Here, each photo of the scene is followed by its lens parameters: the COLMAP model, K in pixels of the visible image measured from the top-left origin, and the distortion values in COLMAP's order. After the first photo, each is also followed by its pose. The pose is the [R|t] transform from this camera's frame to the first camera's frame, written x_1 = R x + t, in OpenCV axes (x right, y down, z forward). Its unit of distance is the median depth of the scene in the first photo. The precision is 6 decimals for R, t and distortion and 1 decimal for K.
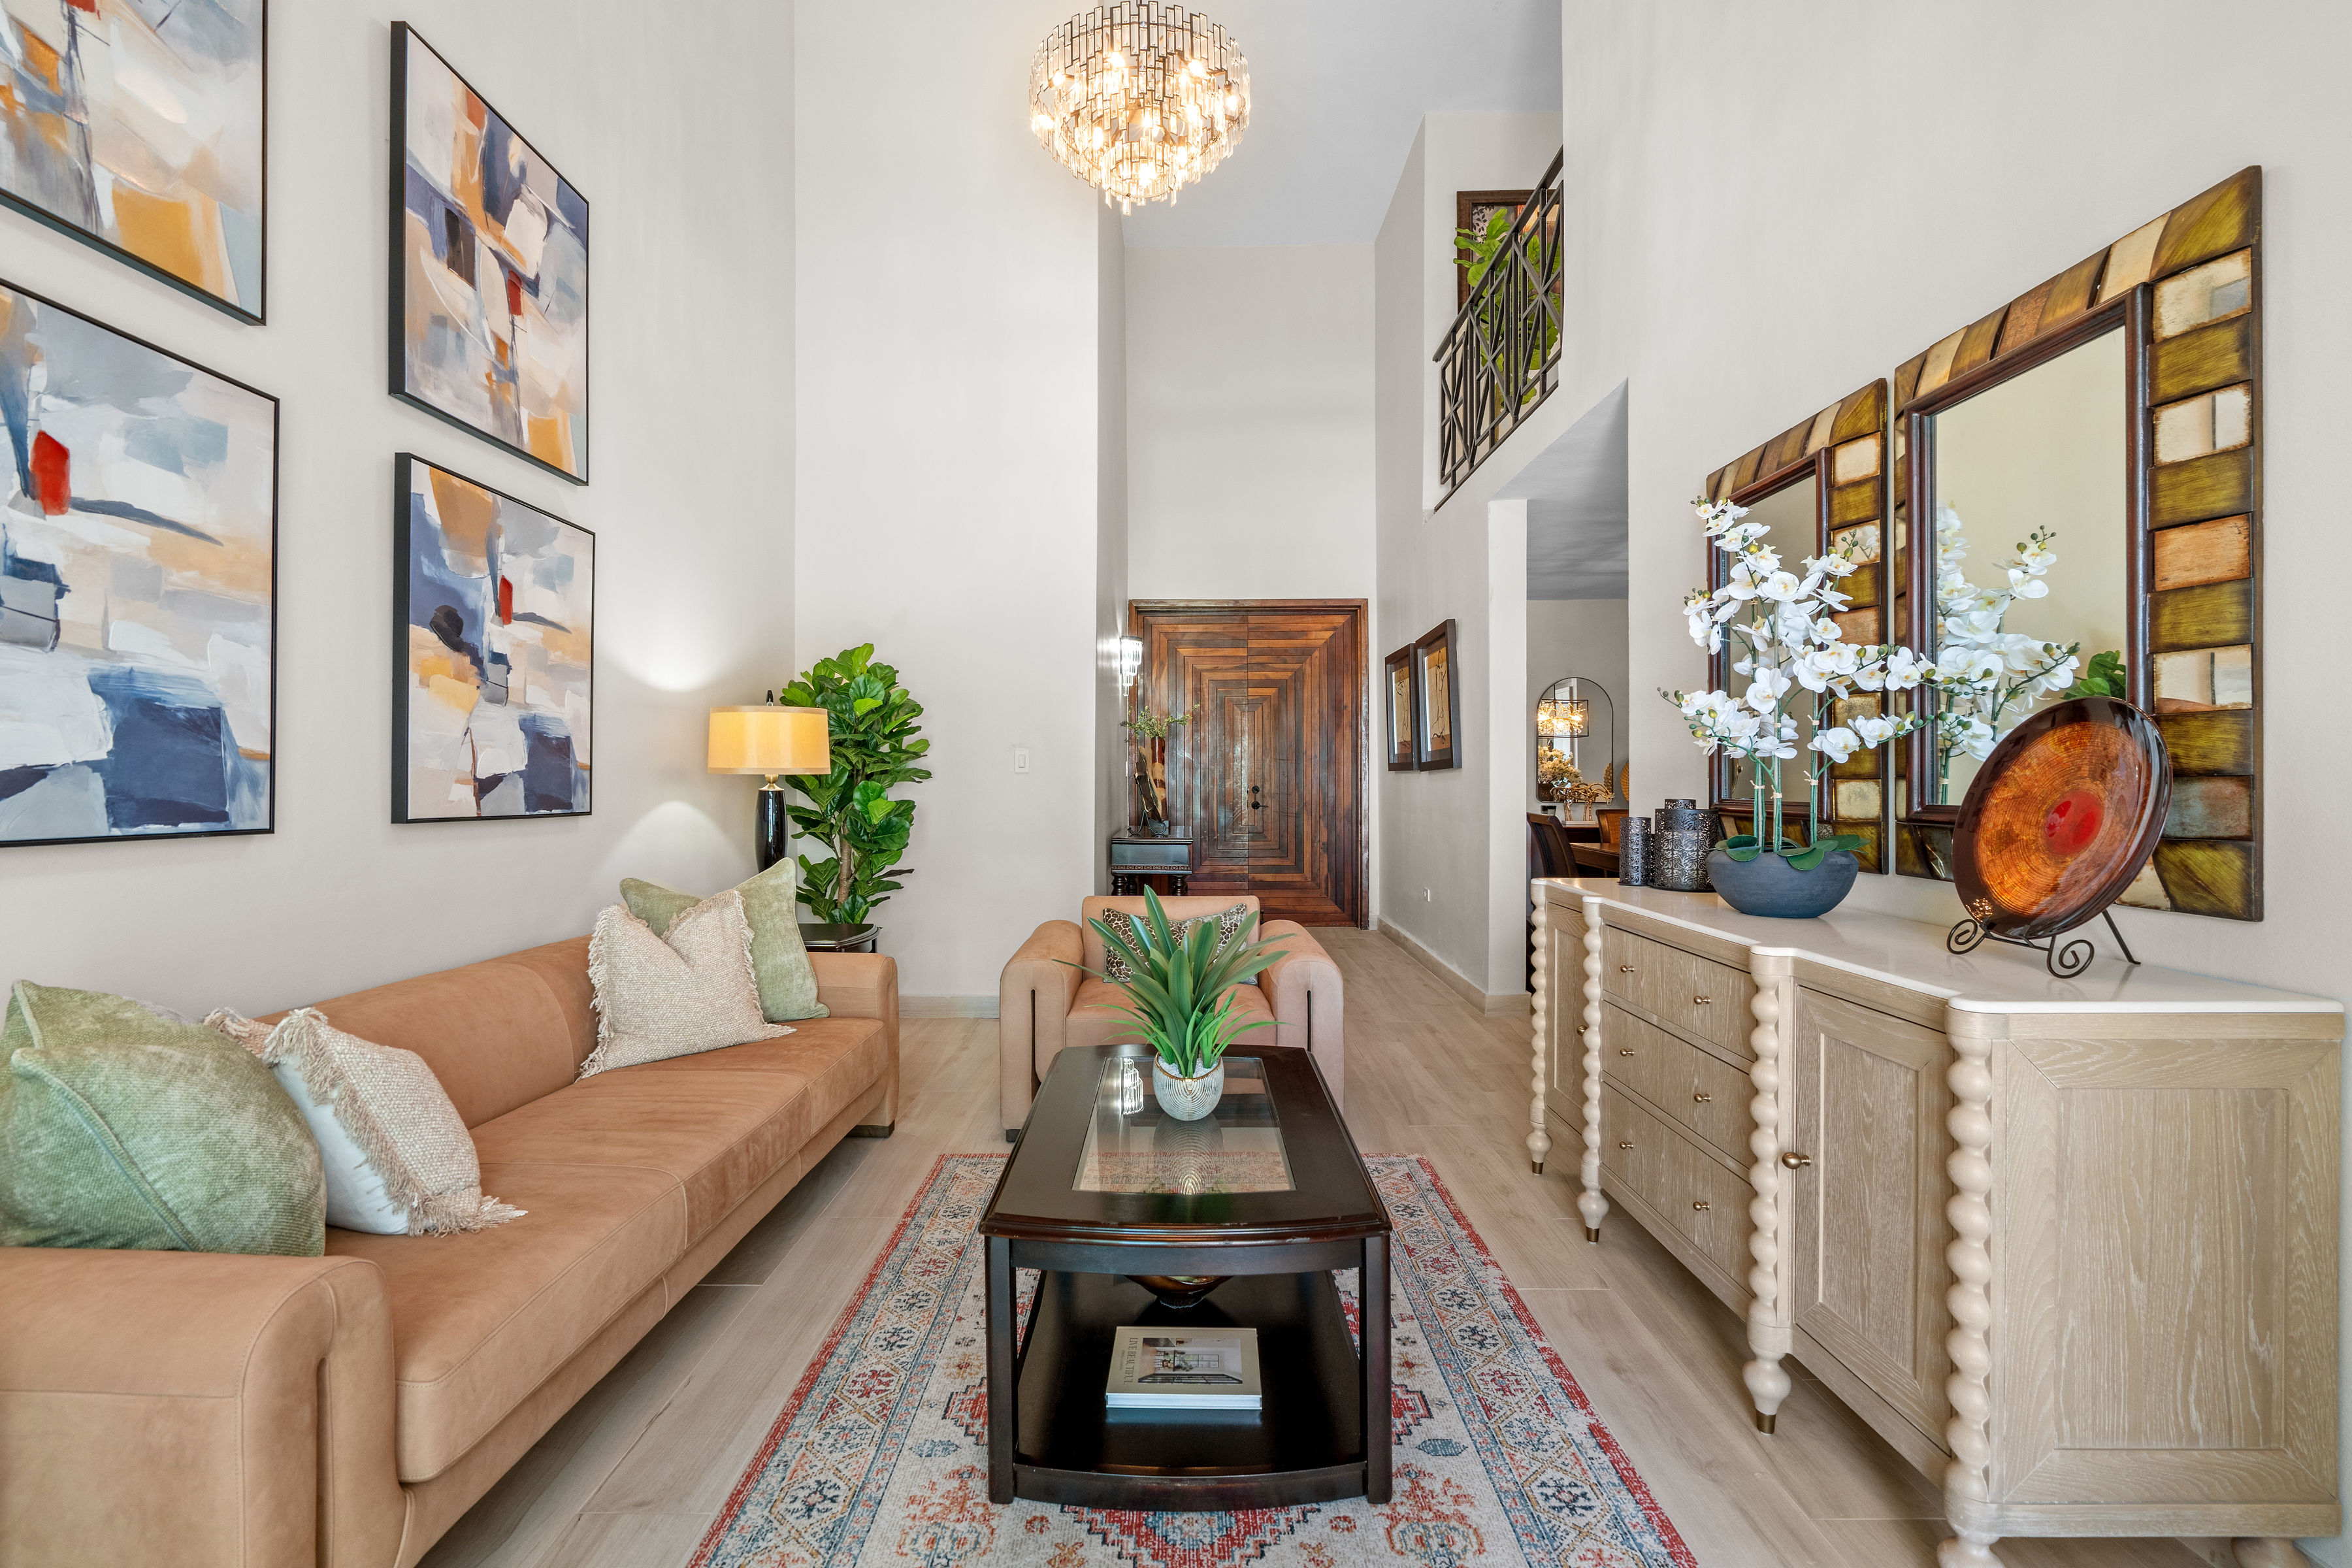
lens RADIAL K [[1075.5, 0, 1178.7], [0, 1075.5, 795.9], [0, 0, 1]] dist [-0.002989, 0.001995]
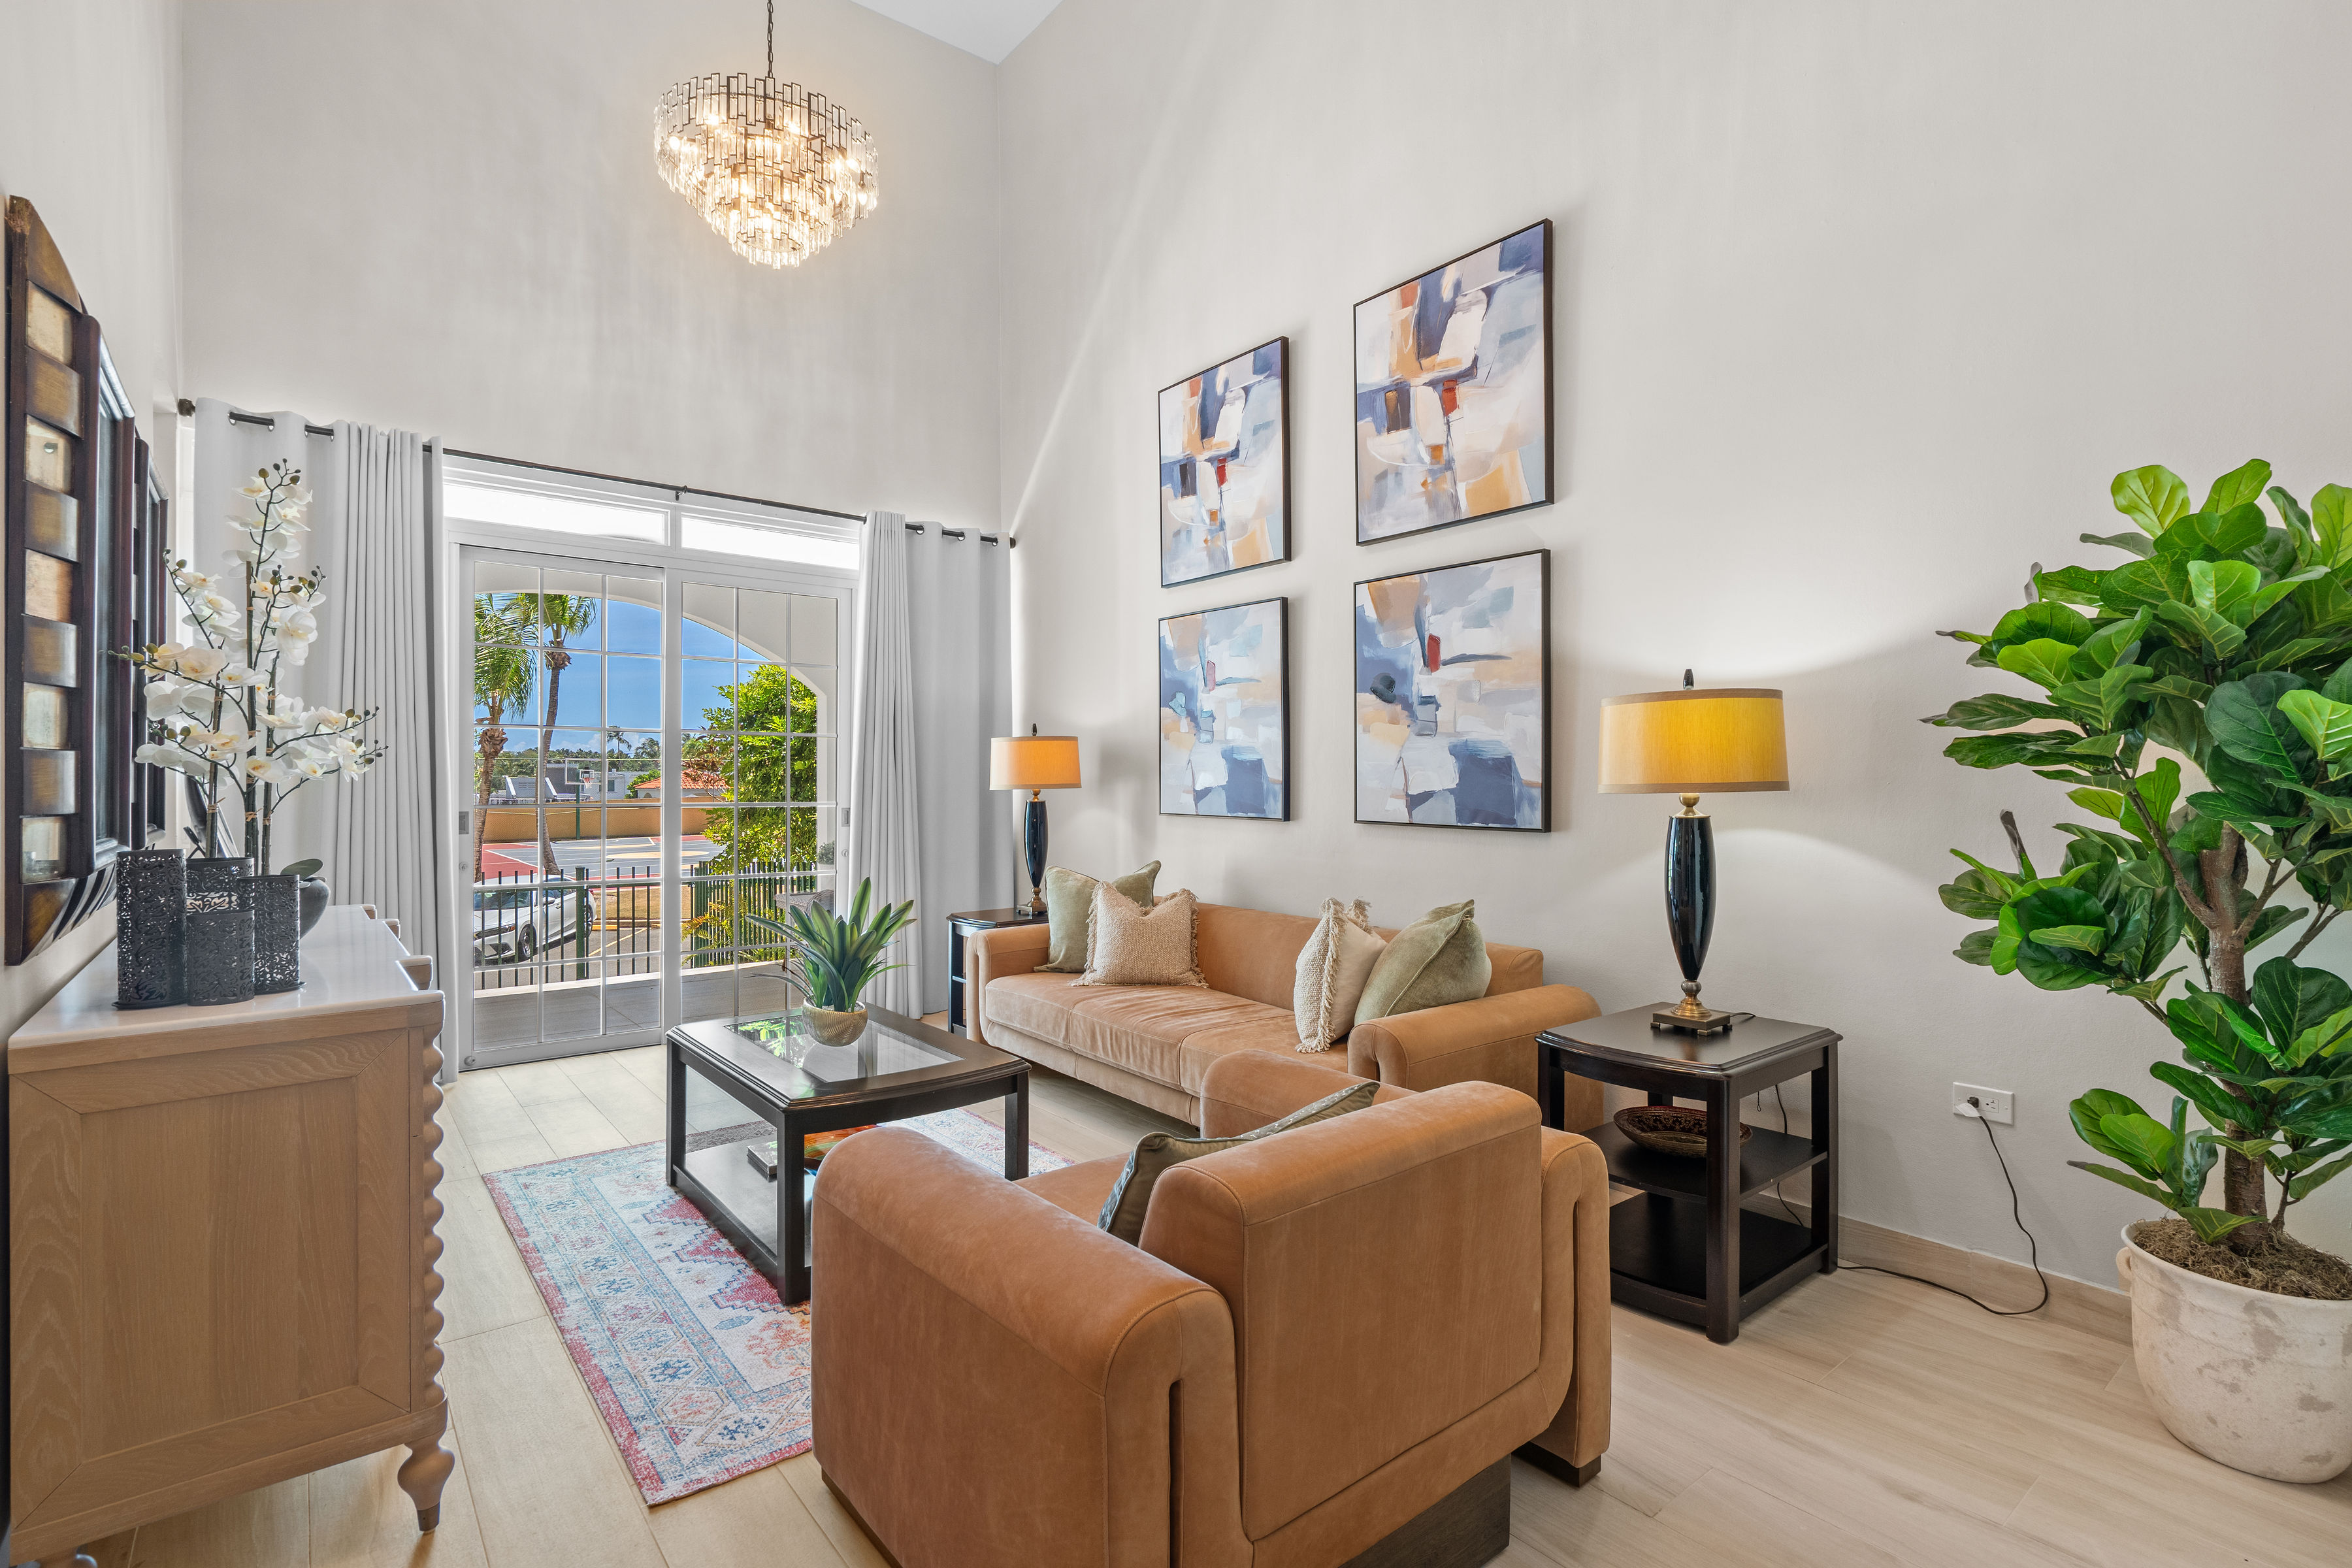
lens RADIAL K [[1075.5, 0, 1174.7], [0, 1075.5, 784.1], [0, 0, 1]] dist [-0.002989, 0.001995]
pose [[-0.770708, -0.006721, -0.637153, 0.408313], [-0.010964, 0.999936, 0.002715, -0.029457], [0.637094, 0.009079, -0.770733, 1.802652]]
